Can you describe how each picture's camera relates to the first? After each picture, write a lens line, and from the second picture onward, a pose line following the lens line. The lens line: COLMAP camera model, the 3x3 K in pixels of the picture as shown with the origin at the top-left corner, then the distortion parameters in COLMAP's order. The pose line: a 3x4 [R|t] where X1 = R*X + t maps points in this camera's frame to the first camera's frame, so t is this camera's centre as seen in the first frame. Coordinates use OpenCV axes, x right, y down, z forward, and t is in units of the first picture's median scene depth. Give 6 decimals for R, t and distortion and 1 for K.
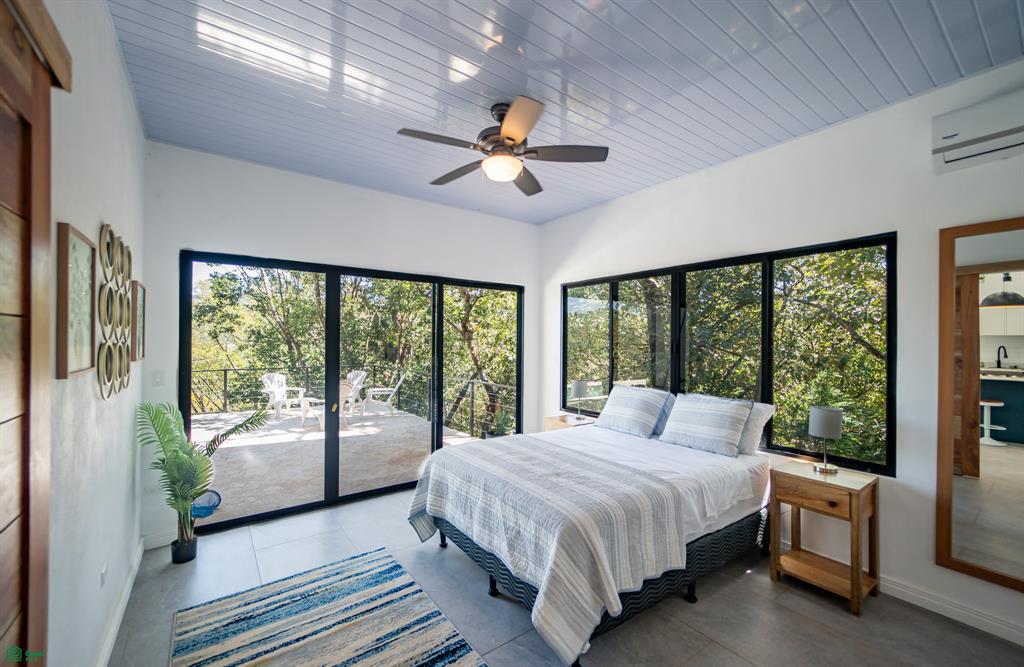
lens RADIAL K [[414.7, 0, 507.1], [0, 414.7, 337.8], [0, 0, 1]] dist [-0.002258, 0.000074]
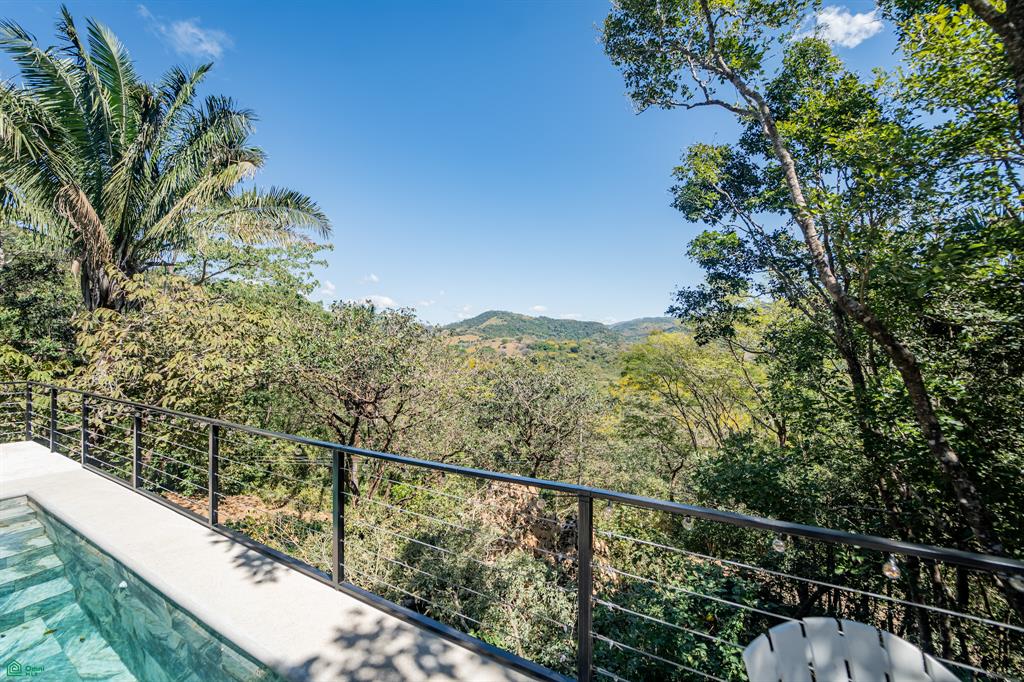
lens RADIAL K [[413.8, 0, 514.7], [0, 413.8, 342.3], [0, 0, 1]] dist [-0.021227, 0.000258]
pose [[0.421452, -0.012003, -0.906771, -1.597411], [0.000188, 0.999914, -0.013149, 0.005007], [0.906851, 0.005371, 0.421417, 2.778849]]
